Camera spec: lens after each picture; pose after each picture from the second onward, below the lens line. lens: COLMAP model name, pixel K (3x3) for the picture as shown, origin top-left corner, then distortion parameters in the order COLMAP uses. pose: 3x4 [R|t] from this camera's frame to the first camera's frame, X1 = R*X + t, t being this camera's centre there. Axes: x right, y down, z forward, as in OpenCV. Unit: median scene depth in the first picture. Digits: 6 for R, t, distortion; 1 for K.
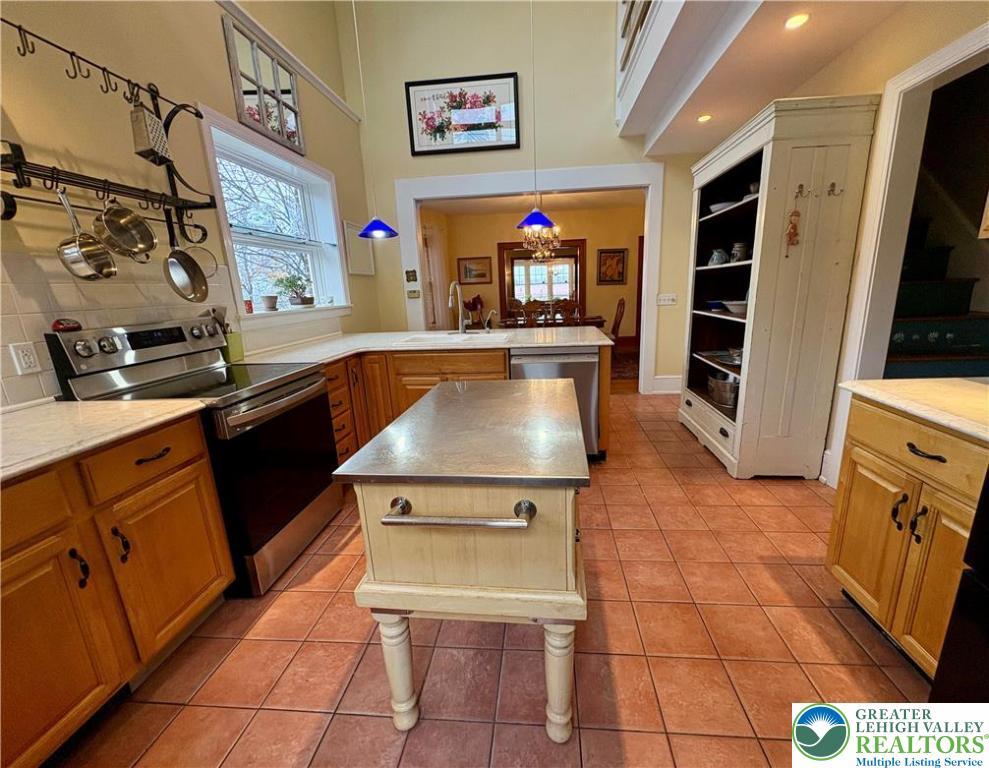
lens RADIAL K [[406.3, 0, 510.4], [0, 406.3, 383.6], [0, 0, 1]] dist [-0.001972, -0.000063]
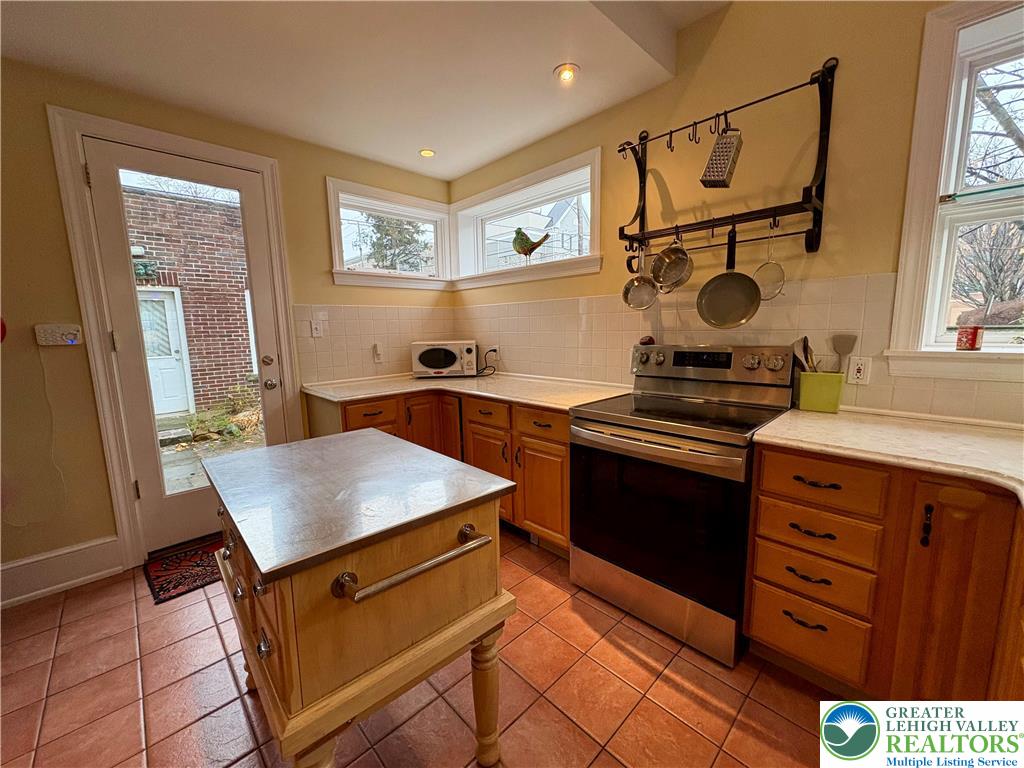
lens RADIAL K [[406.5, 0, 512.8], [0, 406.5, 385.3], [0, 0, 1]] dist [0.000623, -0.000350]
pose [[-0.654986, 0.158896, -0.738746, 0.139935], [-0.132983, 0.938144, 0.319689, -0.185071], [0.743848, 0.307633, -0.593341, 0.733601]]
